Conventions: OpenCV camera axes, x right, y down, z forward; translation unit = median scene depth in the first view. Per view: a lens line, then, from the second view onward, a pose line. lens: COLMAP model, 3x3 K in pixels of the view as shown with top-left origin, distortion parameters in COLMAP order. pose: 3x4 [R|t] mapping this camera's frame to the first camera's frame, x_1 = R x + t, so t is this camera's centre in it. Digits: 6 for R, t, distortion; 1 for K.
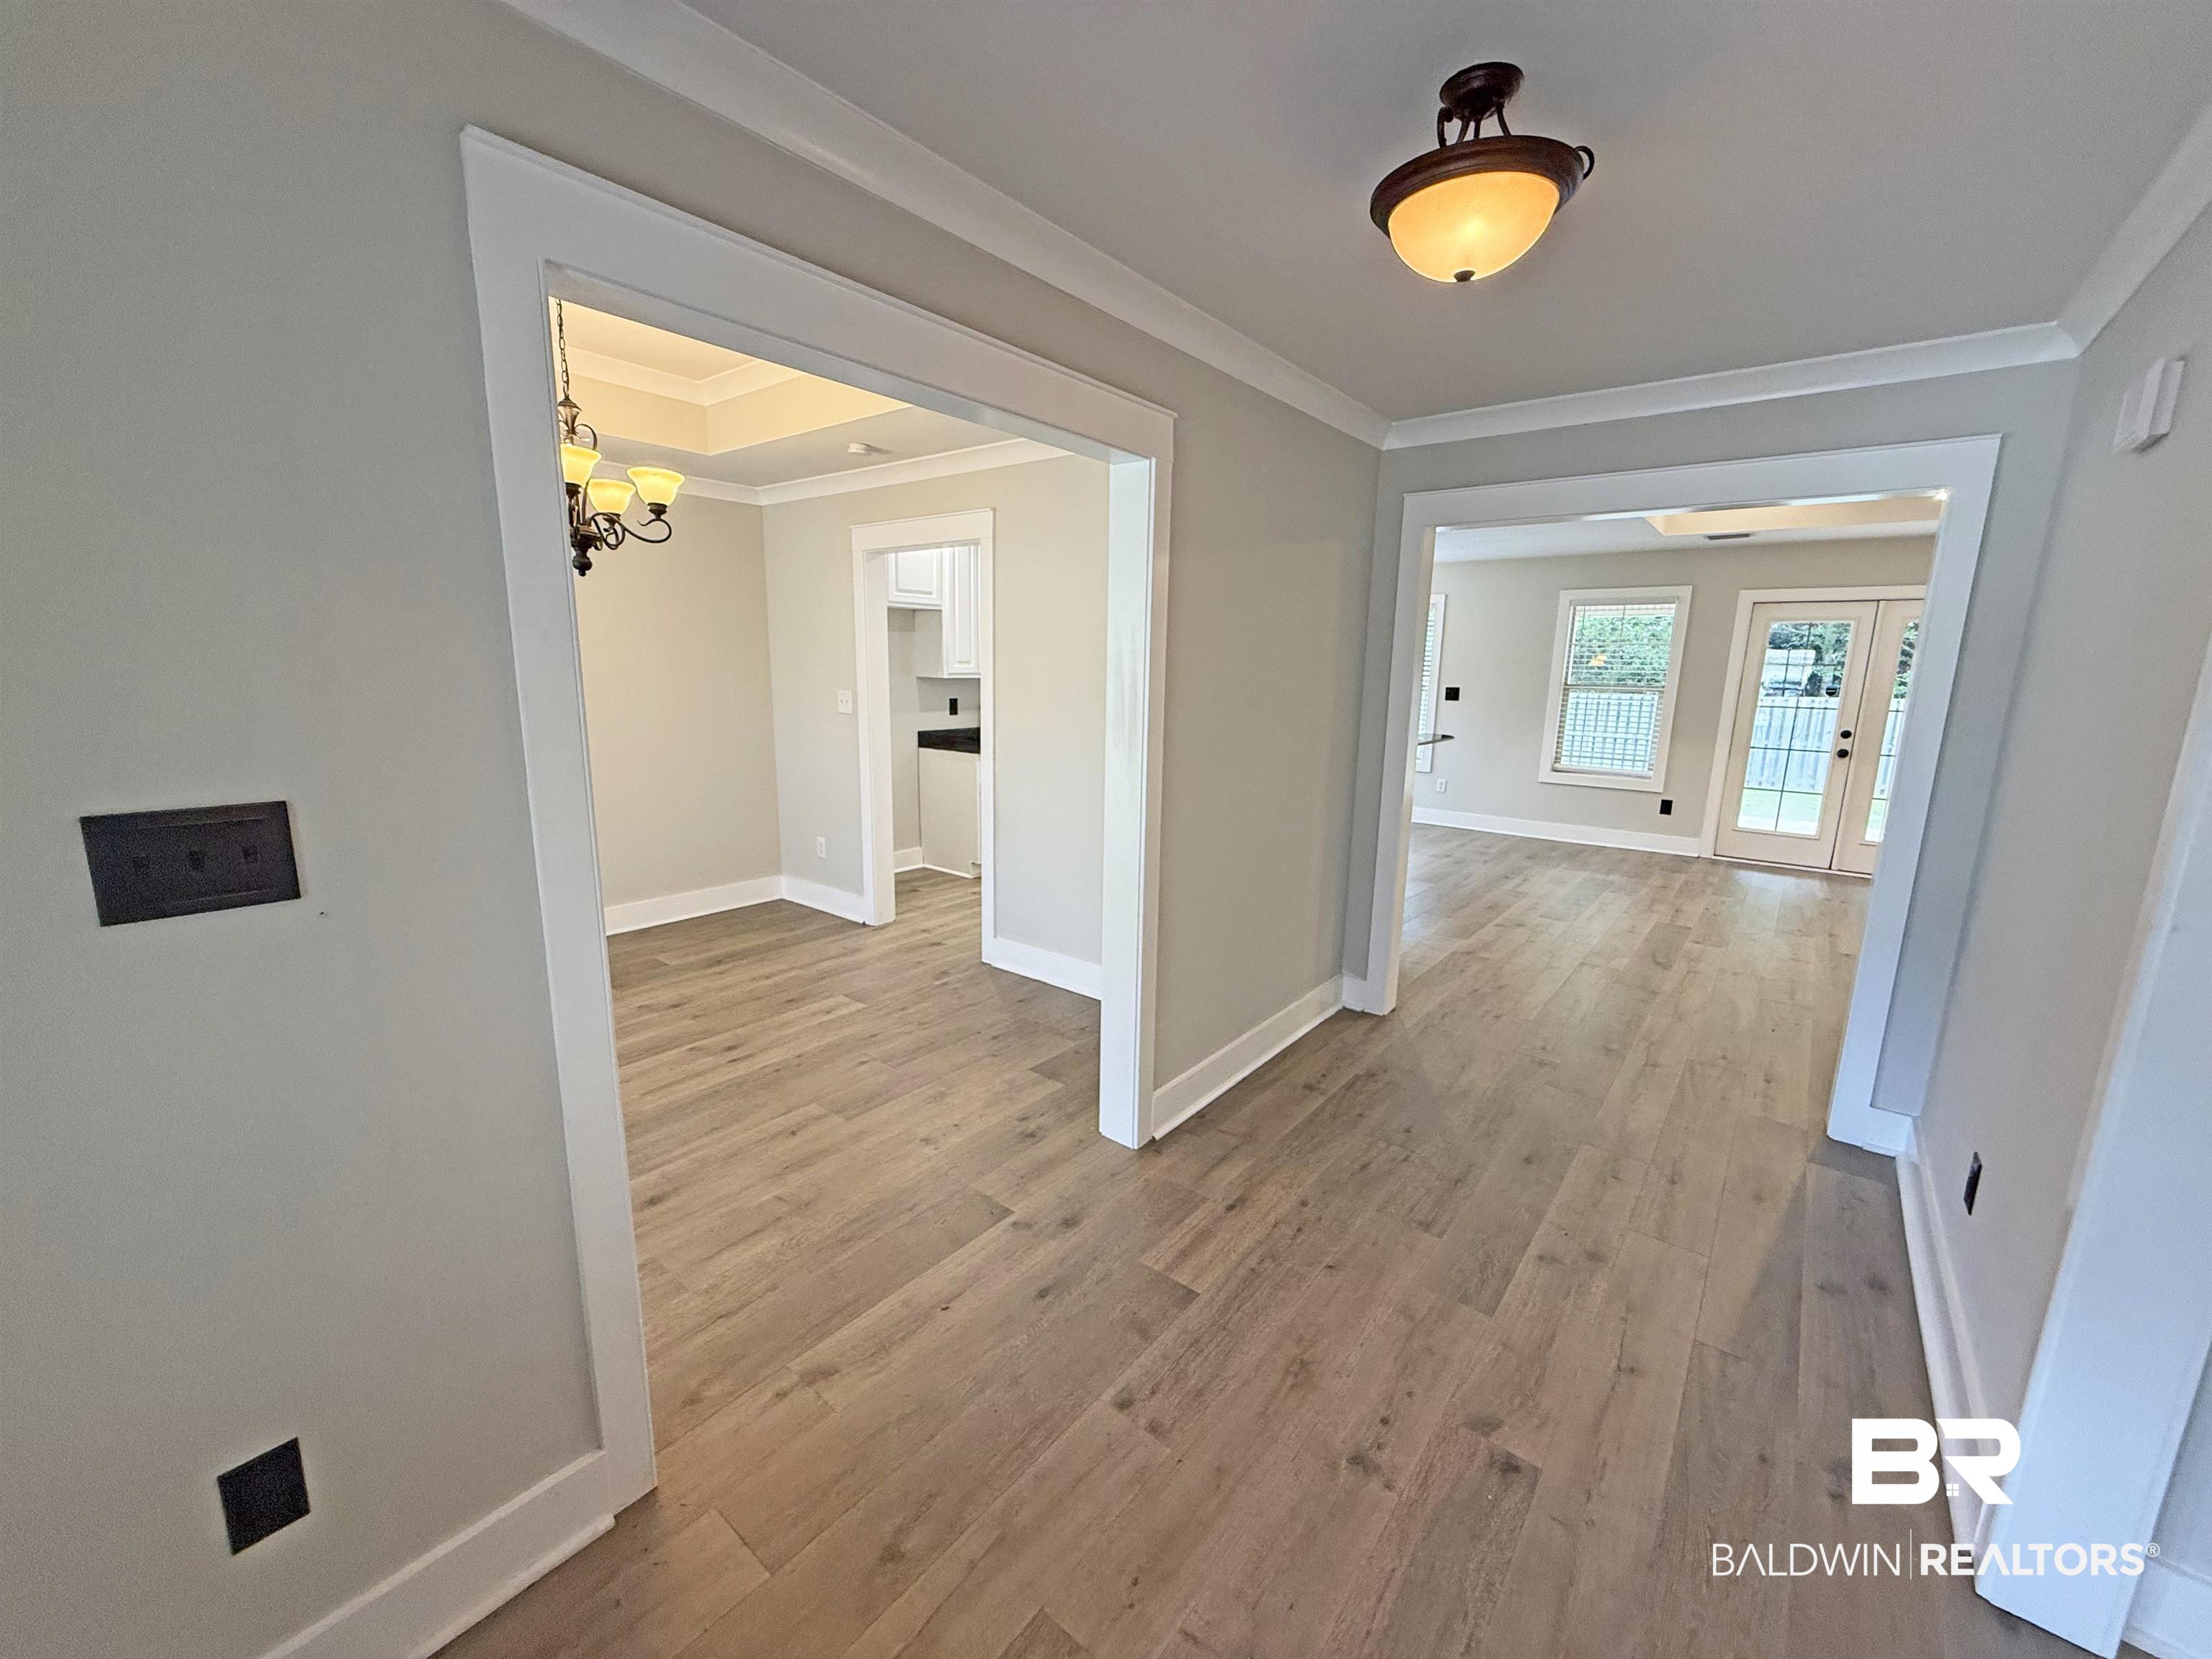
lens RADIAL K [[880.1, 0, 1096.7], [0, 880.1, 834.1], [0, 0, 1]] dist [-0.001162, 0.000971]
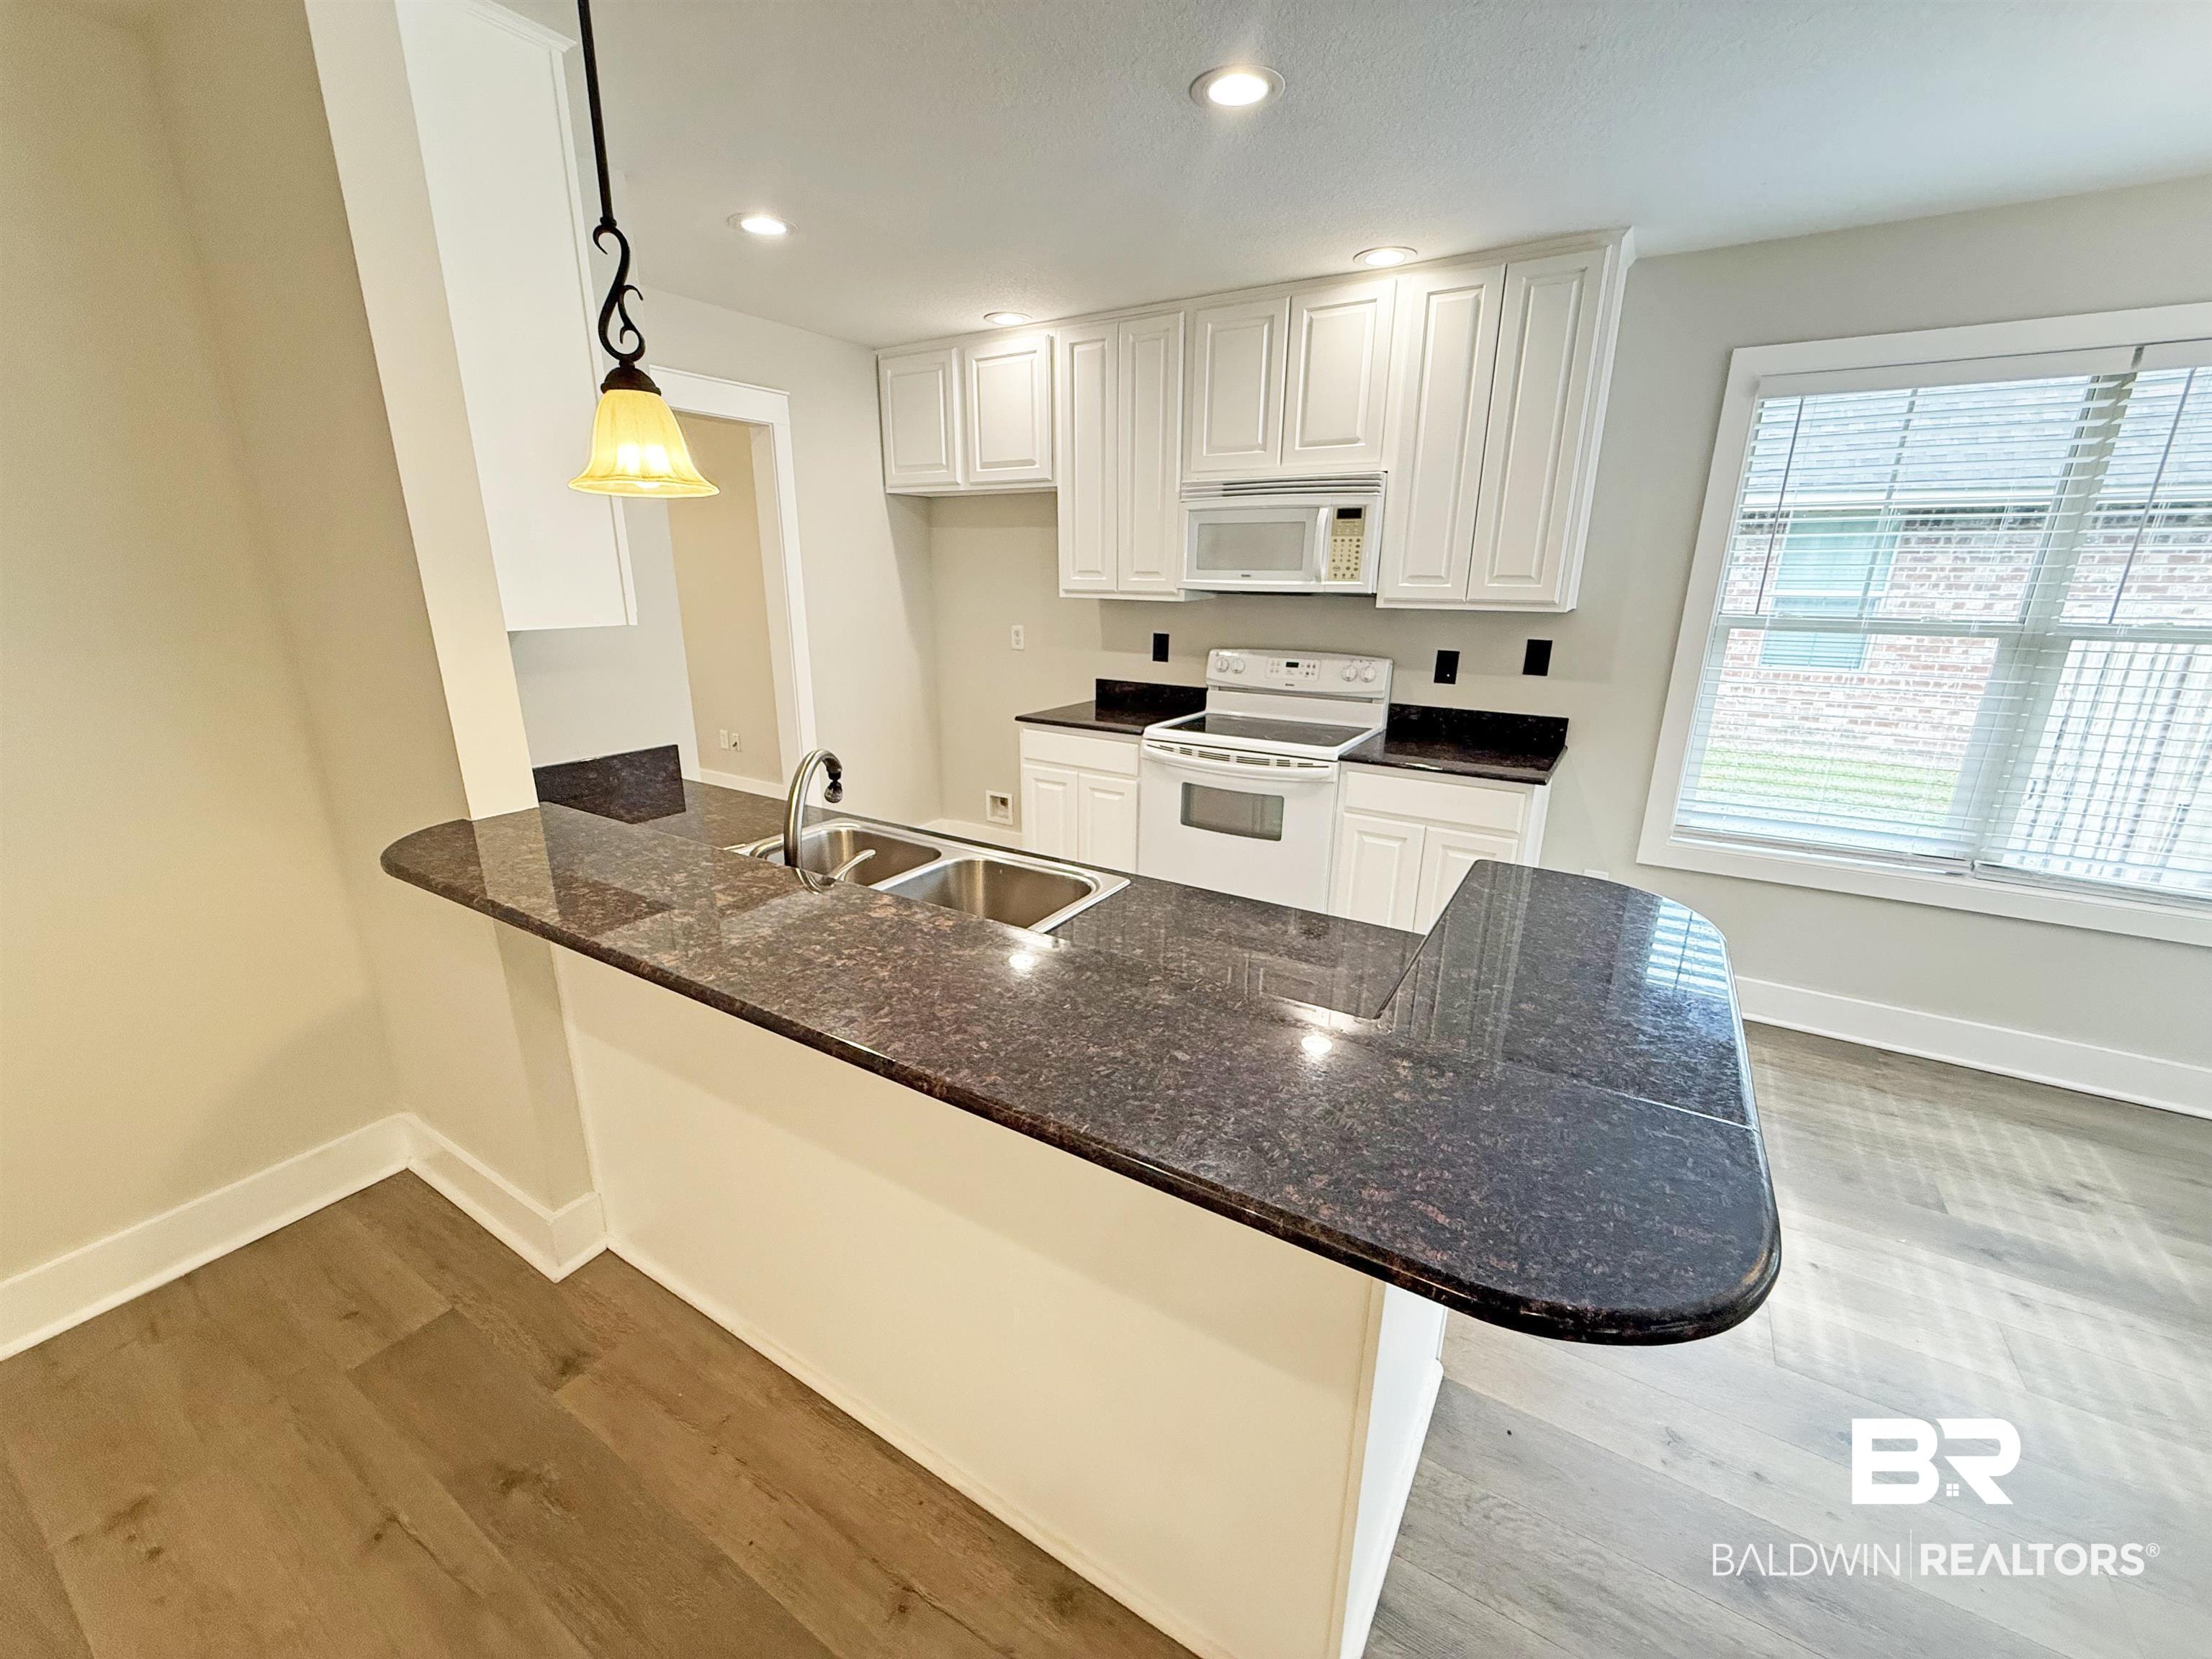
lens RADIAL K [[880.1, 0, 1098.9], [0, 880.1, 829.0], [0, 0, 1]] dist [-0.001162, 0.000971]
pose [[0.122905, 0.267207, -0.955769, 0.602908], [-0.197694, 0.950361, 0.240273, -0.218204], [0.972528, 0.159419, 0.169630, 1.169792]]
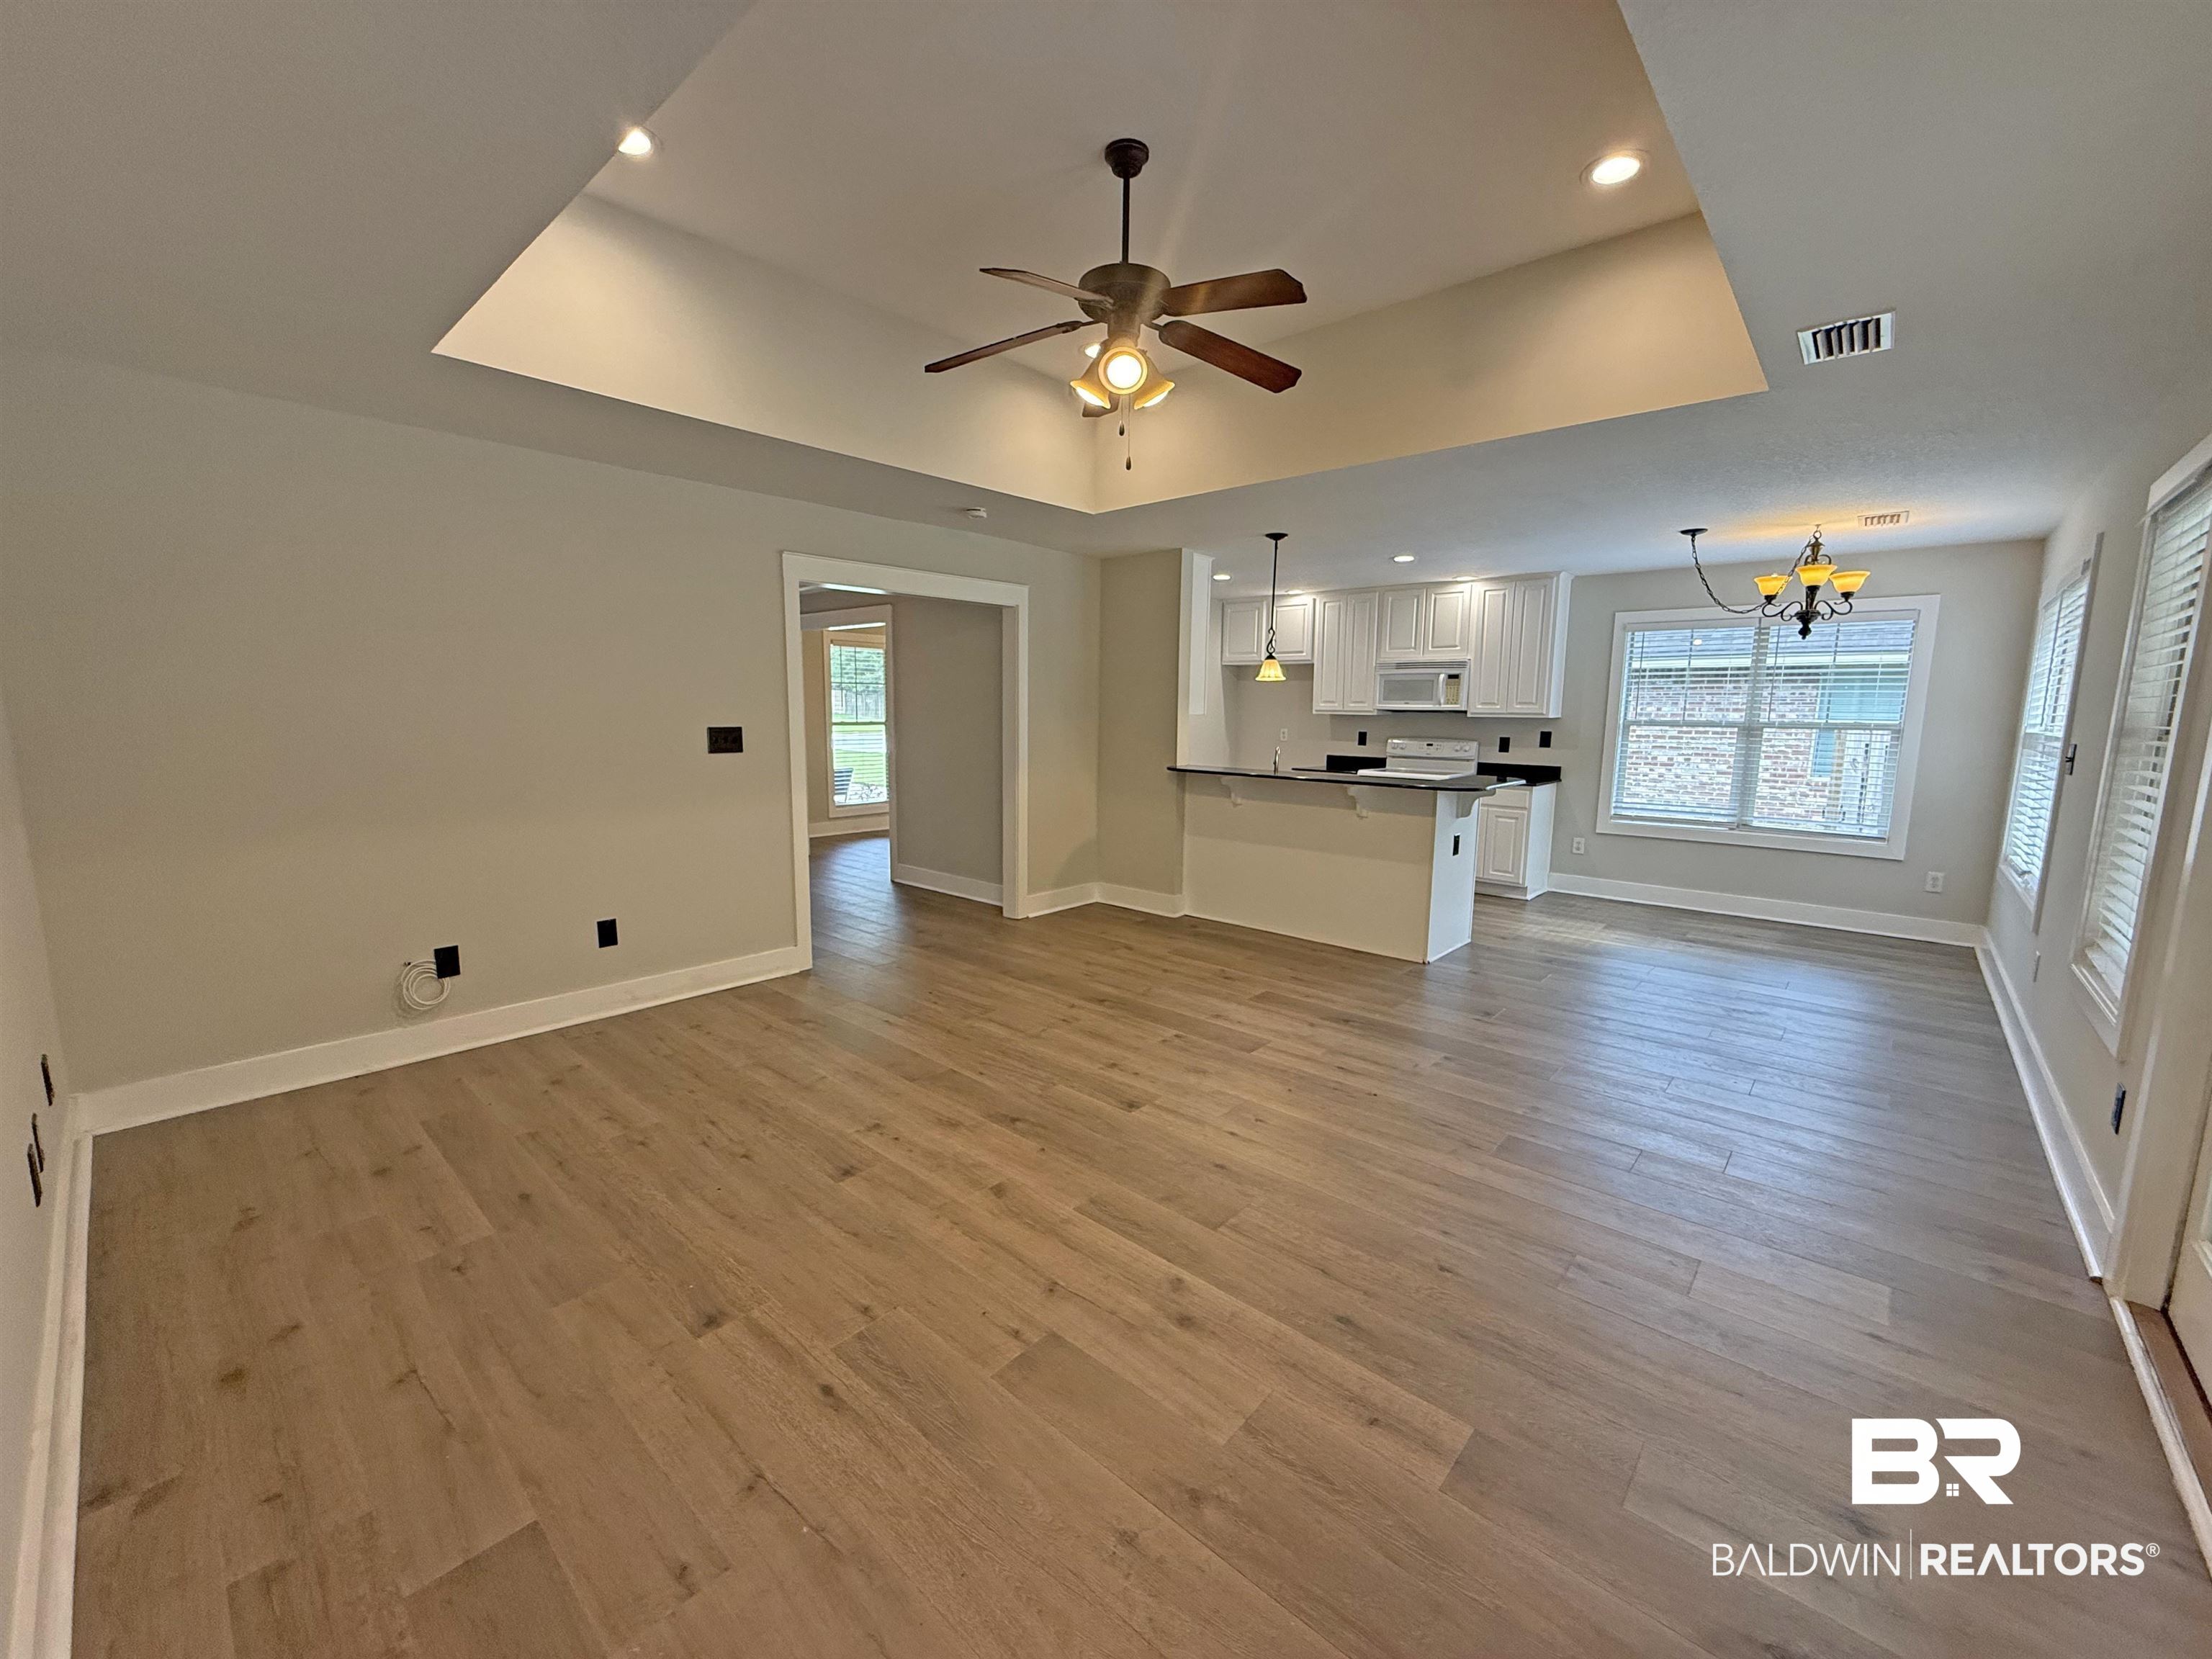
lens RADIAL K [[880.1, 0, 1097.7], [0, 880.1, 830.0], [0, 0, 1]] dist [-0.001162, 0.000971]
pose [[-0.053404, 0.123388, -0.990920, 1.461813], [-0.205026, 0.969840, 0.131813, -0.142736], [0.977299, 0.210203, -0.026496, 0.933528]]
